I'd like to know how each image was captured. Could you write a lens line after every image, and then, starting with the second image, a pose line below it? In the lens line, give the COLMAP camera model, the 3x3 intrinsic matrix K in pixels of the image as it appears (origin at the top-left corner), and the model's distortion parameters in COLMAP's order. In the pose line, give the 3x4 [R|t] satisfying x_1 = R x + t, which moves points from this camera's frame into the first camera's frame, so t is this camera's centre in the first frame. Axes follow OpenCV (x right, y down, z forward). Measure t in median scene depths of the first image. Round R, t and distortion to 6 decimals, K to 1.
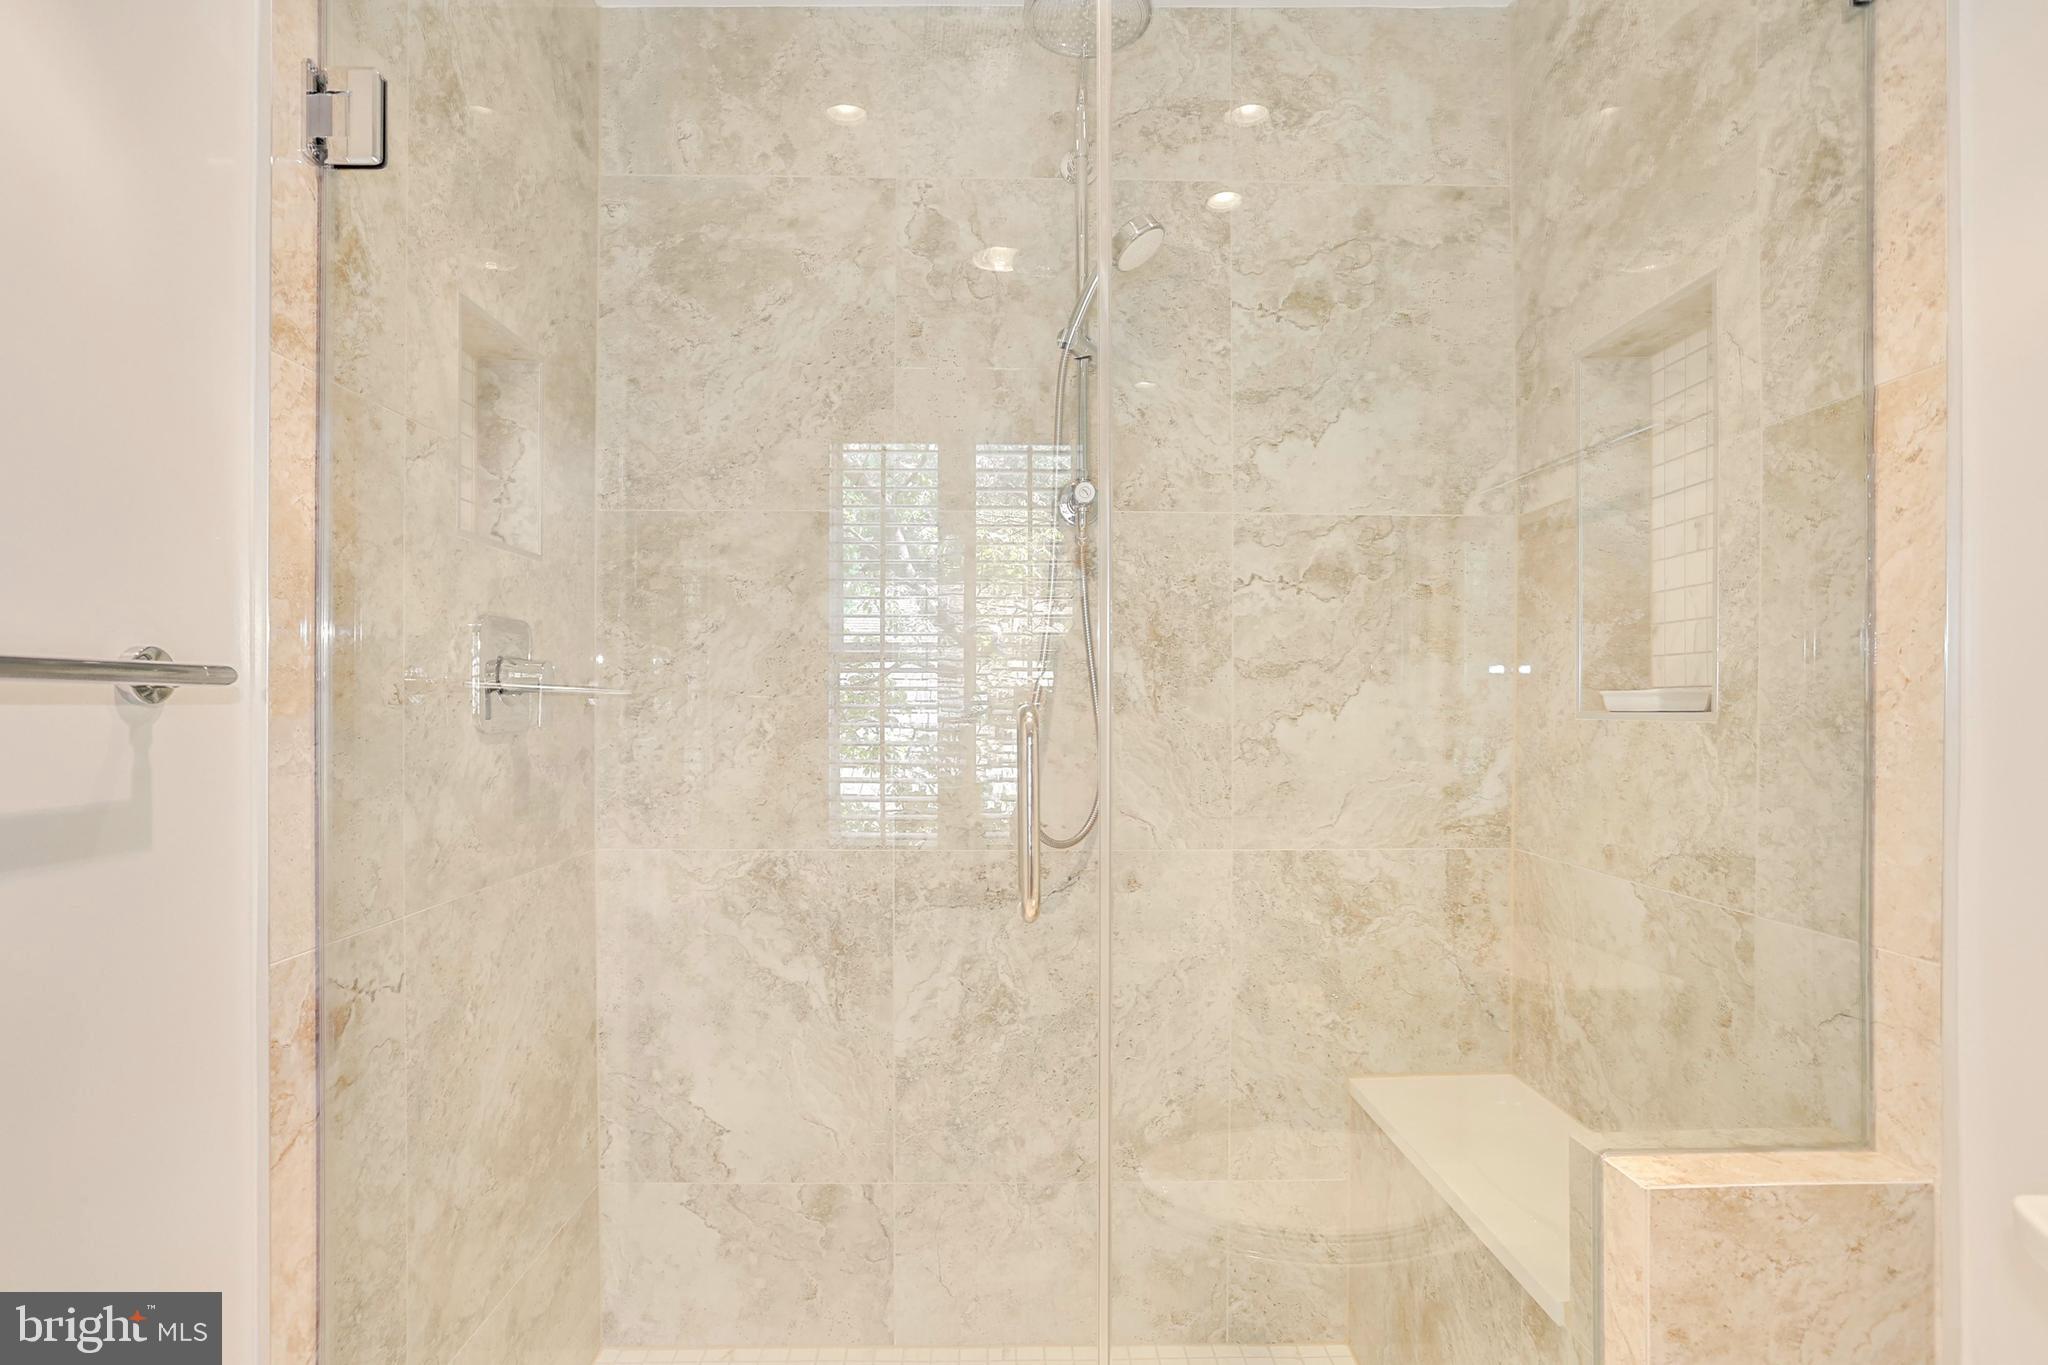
lens RADIAL K [[1023.3, 0, 1023.8], [0, 1023.3, 712.2], [0, 0, 1]] dist [-0.059162, 0.033652]
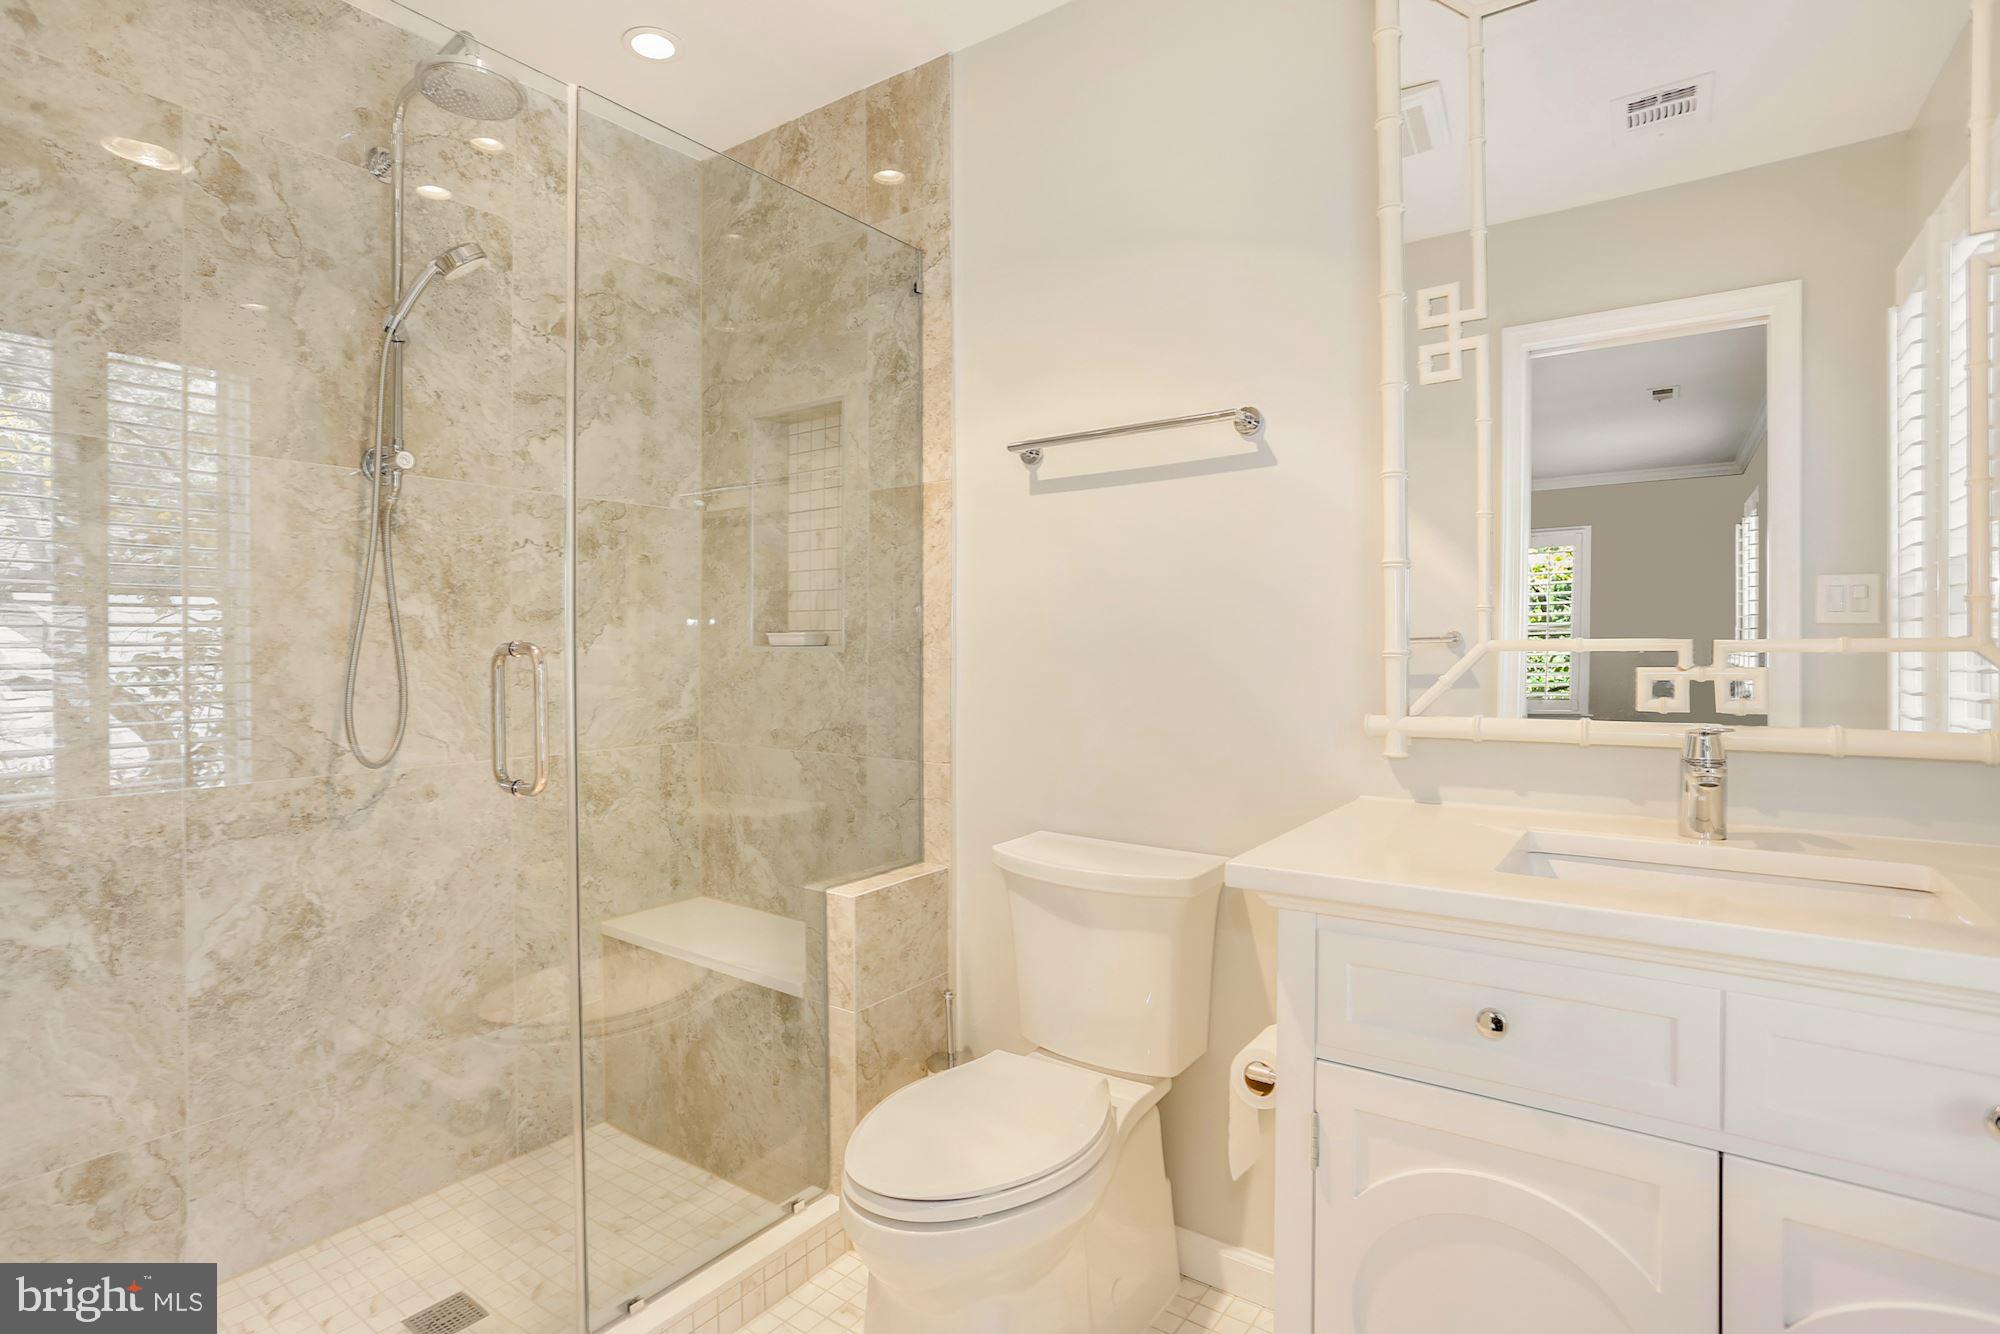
lens RADIAL K [[984.0, 0, 983.3], [0, 984.0, 661.6], [0, 0, 1]] dist [-0.068663, 0.032531]
pose [[0.607692, -0.016222, 0.794007, -0.392211], [0.006912, 0.999862, 0.015137, 0.002385], [-0.794142, -0.003711, 0.607720, -0.181679]]
